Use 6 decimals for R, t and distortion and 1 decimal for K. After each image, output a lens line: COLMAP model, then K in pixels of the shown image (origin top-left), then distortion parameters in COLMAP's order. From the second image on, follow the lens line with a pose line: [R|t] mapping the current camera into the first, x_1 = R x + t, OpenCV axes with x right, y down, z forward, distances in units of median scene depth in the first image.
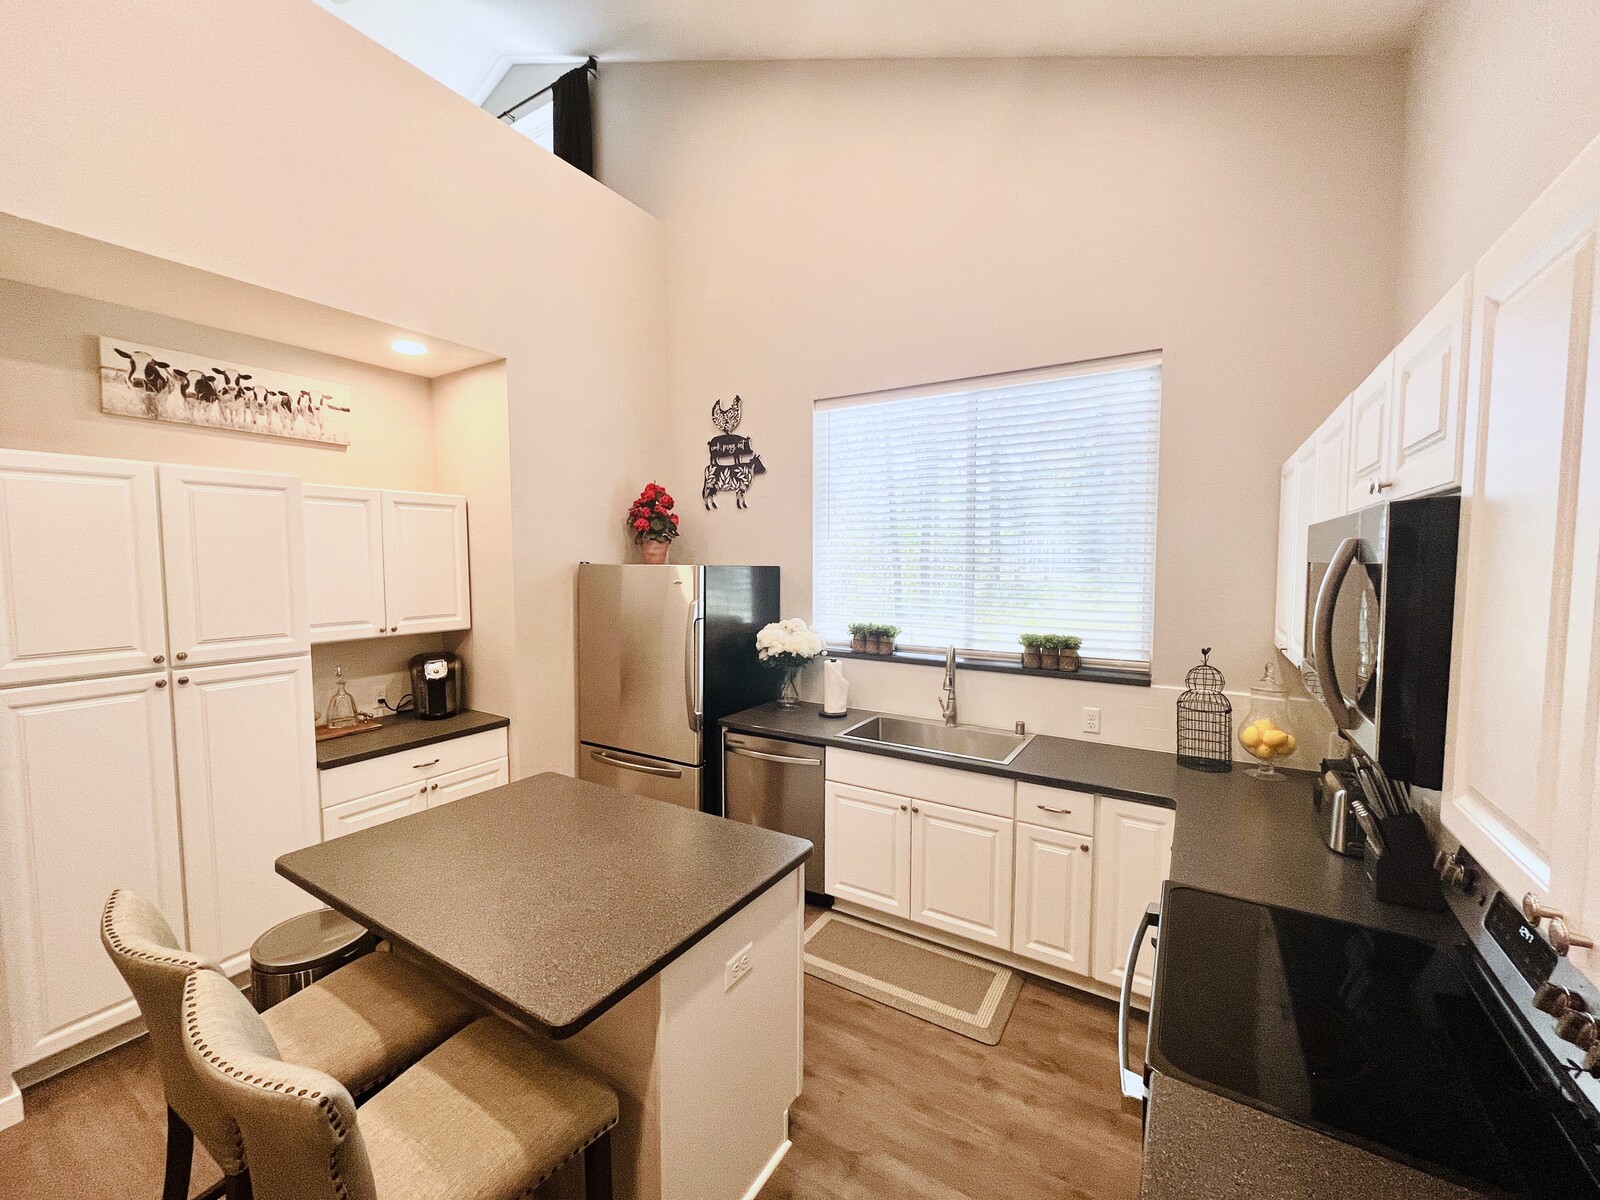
lens RADIAL K [[648.8, 0, 794.3], [0, 648.8, 596.2], [0, 0, 1]] dist [-0.000276, -0.000247]
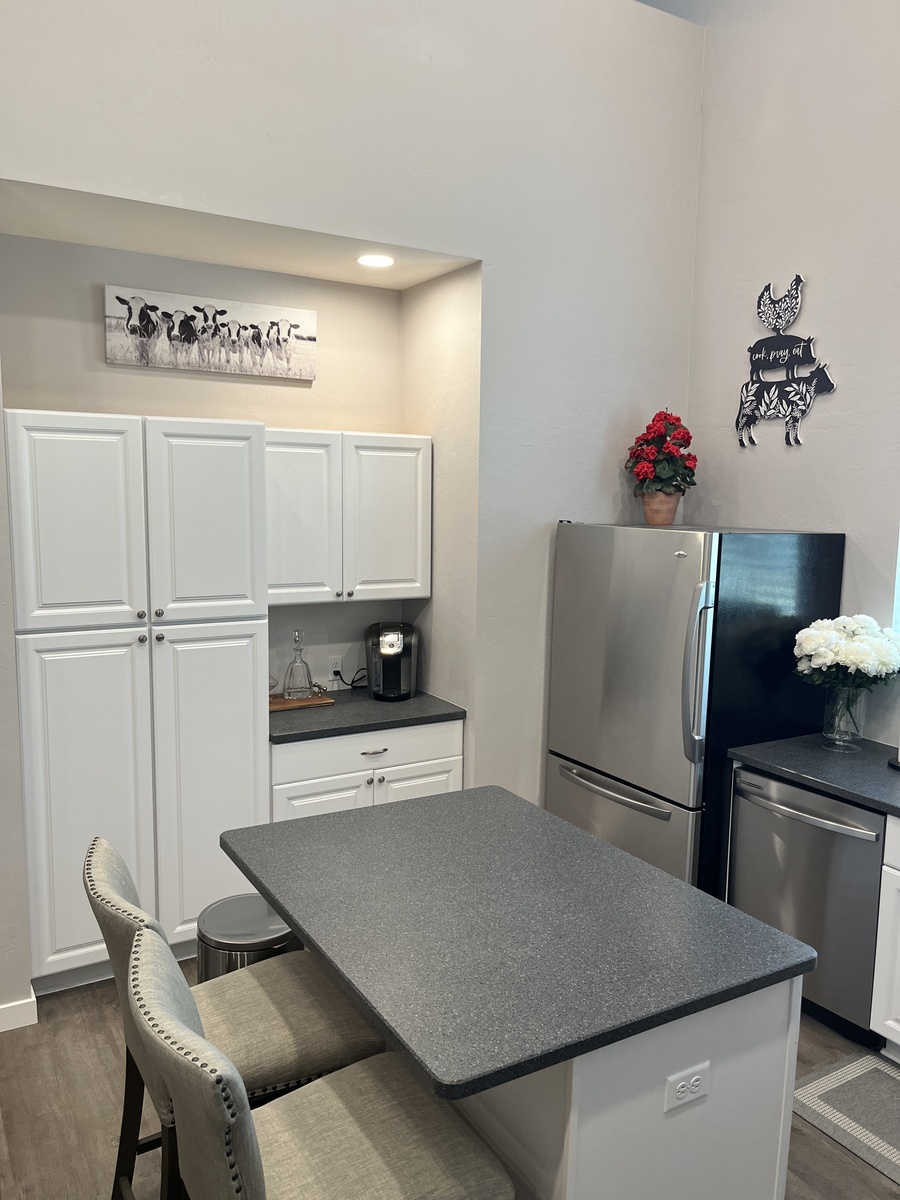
lens RADIAL K [[919.9, 0, 450.0], [0, 919.9, 600.0], [0, 0, 1]] dist [0.066552, -0.099449]
pose [[0.887783, 0.069556, -0.454976, 0.065663], [-0.043445, 0.996765, 0.067610, -0.030284], [0.458207, -0.040256, 0.887933, -0.036017]]
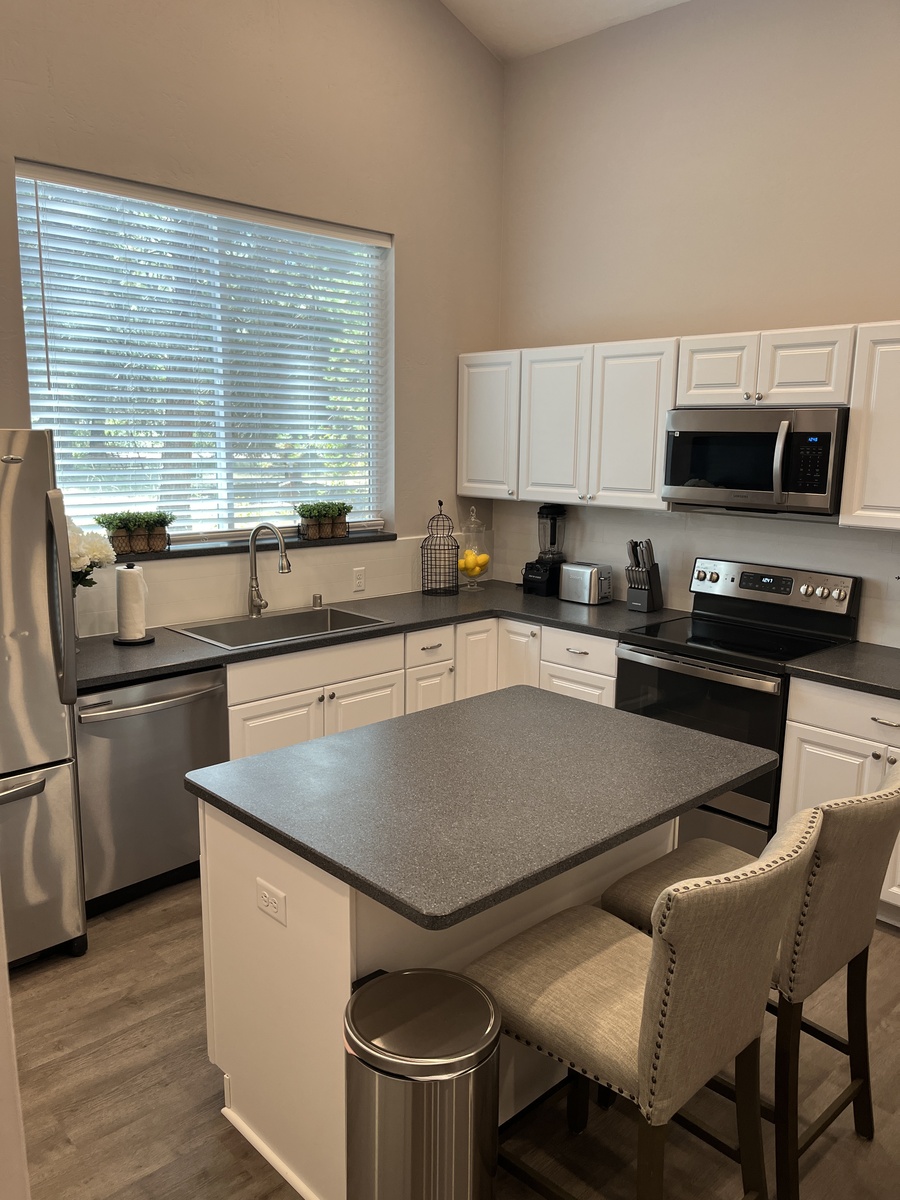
lens RADIAL K [[919.9, 0, 450.0], [0, 919.9, 600.0], [0, 0, 1]] dist [0.066552, -0.099449]
pose [[0.250553, -0.170150, 0.953033, -0.903478], [0.043612, 0.985418, 0.164466, -0.017746], [-0.967120, 0.000356, 0.254320, 0.436797]]
